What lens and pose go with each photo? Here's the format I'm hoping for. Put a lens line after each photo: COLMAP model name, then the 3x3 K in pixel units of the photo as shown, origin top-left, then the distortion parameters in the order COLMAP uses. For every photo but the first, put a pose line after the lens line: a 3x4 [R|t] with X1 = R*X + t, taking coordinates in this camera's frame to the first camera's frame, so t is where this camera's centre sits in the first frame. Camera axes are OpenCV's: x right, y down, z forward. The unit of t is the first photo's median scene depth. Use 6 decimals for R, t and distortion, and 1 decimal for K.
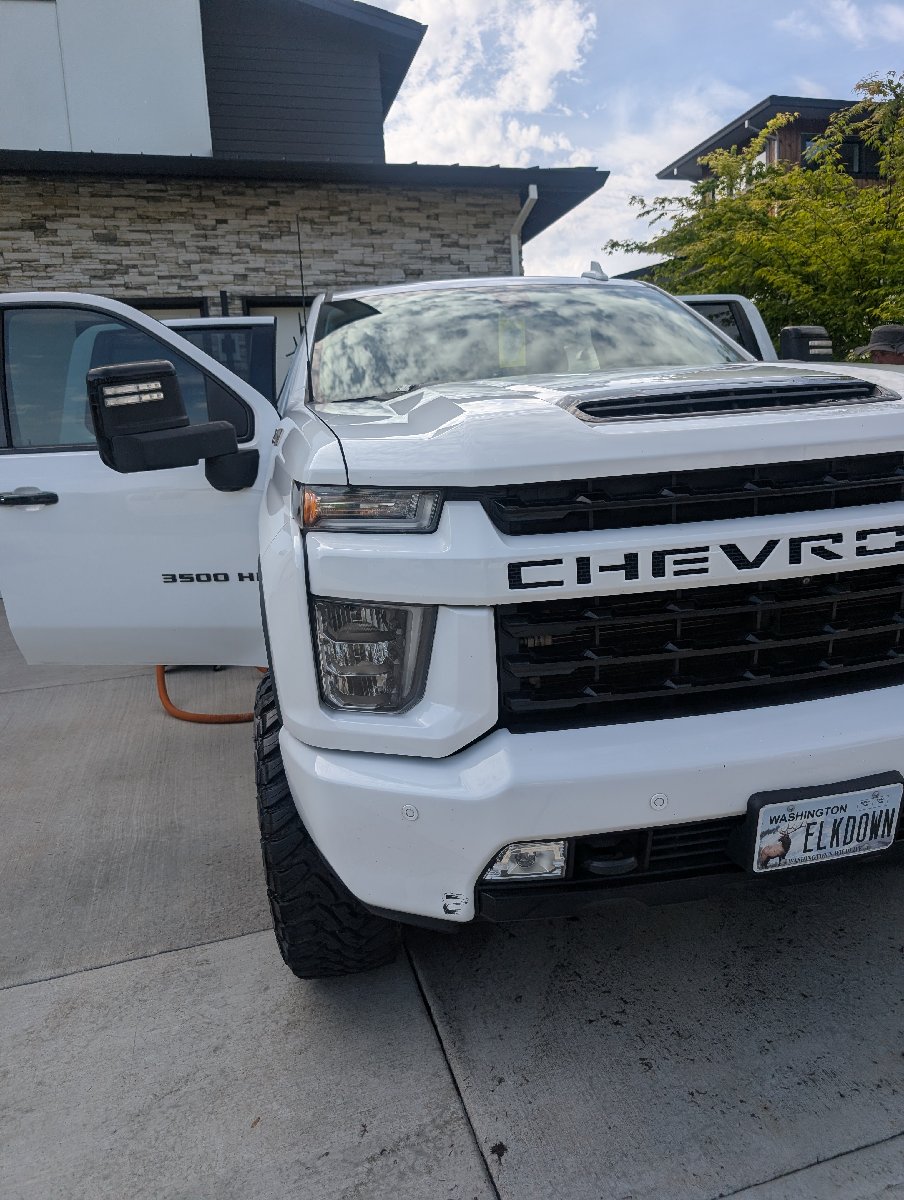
lens RADIAL K [[837.9, 0, 451.8], [0, 837.9, 598.6], [0, 0, 1]] dist [0.004149, 0.008114]
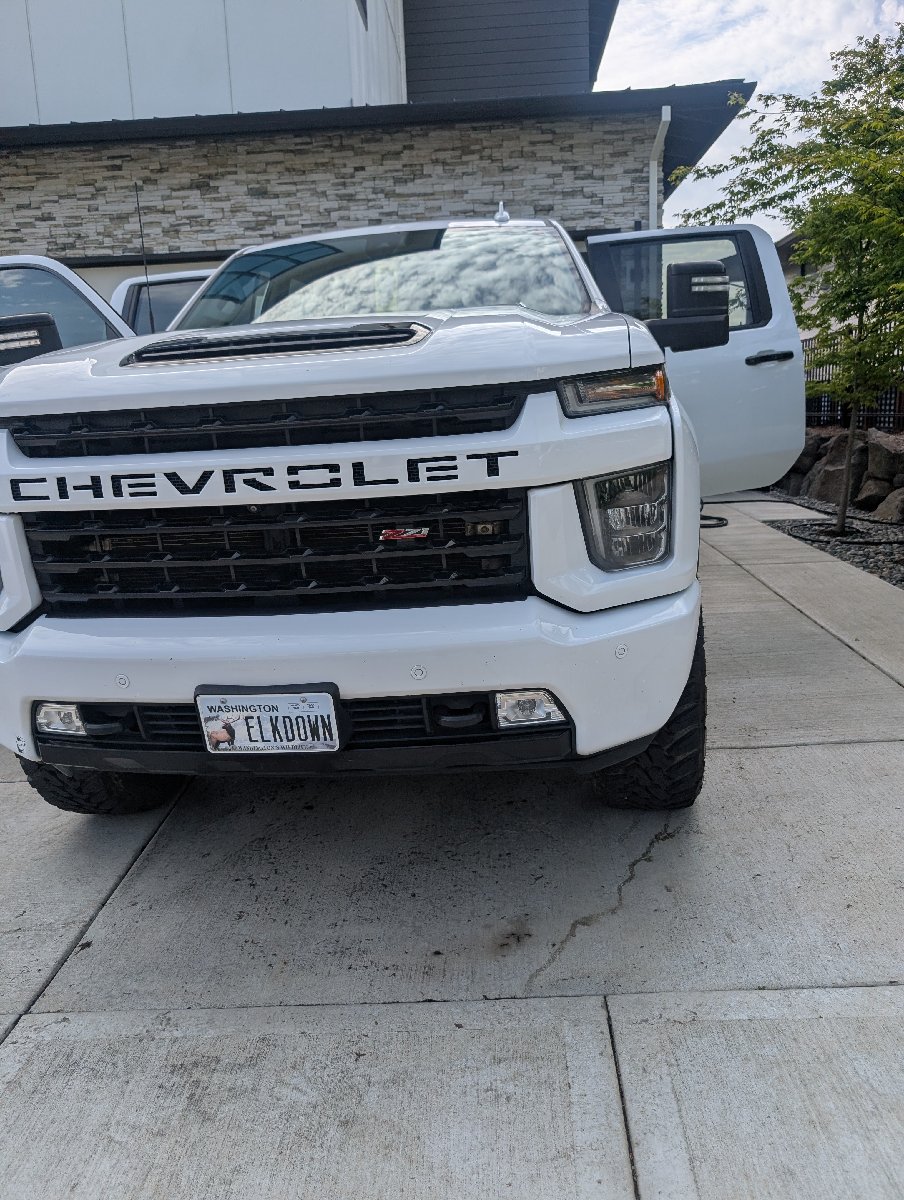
lens RADIAL K [[837.9, 0, 450.5], [0, 837.9, 600.9], [0, 0, 1]] dist [0.004149, 0.008114]
pose [[0.949494, 0.089170, -0.300849, 0.208909], [-0.067448, 0.994360, 0.081853, -0.001592], [0.306450, -0.057427, 0.950153, -0.002835]]
